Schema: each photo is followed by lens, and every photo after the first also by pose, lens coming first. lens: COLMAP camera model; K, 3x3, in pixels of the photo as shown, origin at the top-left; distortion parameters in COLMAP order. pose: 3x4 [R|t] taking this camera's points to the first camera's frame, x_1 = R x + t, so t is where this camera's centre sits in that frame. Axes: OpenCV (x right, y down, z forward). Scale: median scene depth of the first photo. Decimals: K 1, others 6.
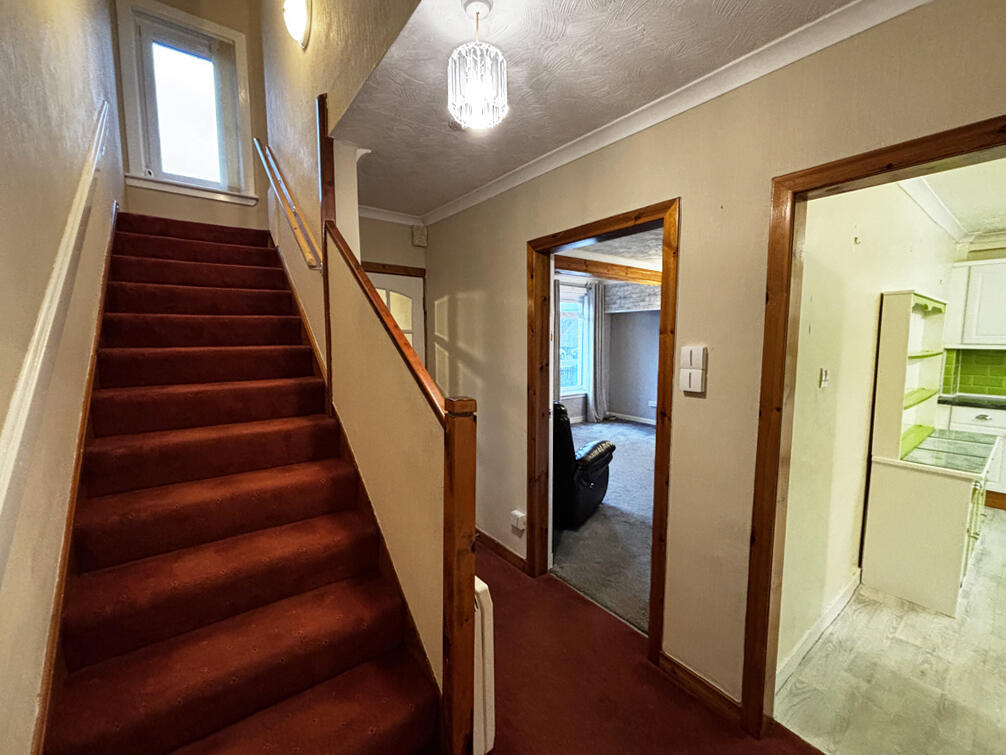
lens RADIAL K [[410.8, 0, 504.0], [0, 410.8, 375.2], [0, 0, 1]] dist [0.012422, -0.004464]
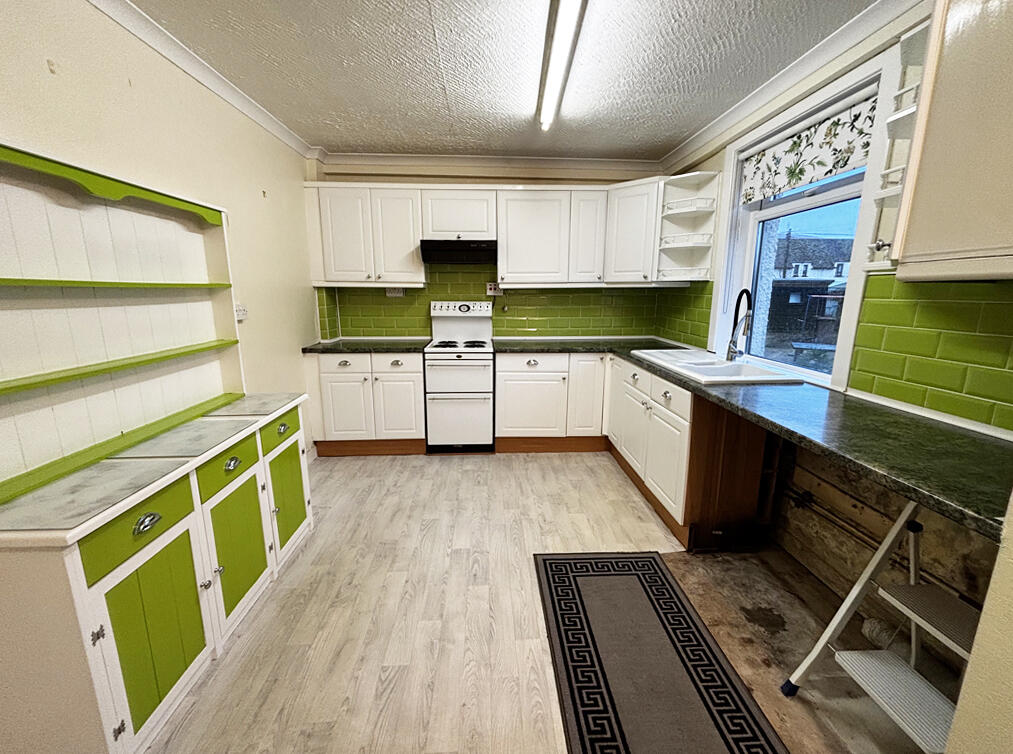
lens RADIAL K [[413.6, 0, 507.5], [0, 413.6, 374.6], [0, 0, 1]] dist [0.012422, -0.004464]
pose [[0.566425, -0.161306, 0.808172, 0.585407], [0.075371, 0.986687, 0.144111, 0.021542], [-0.820659, -0.020715, 0.571043, 0.181777]]
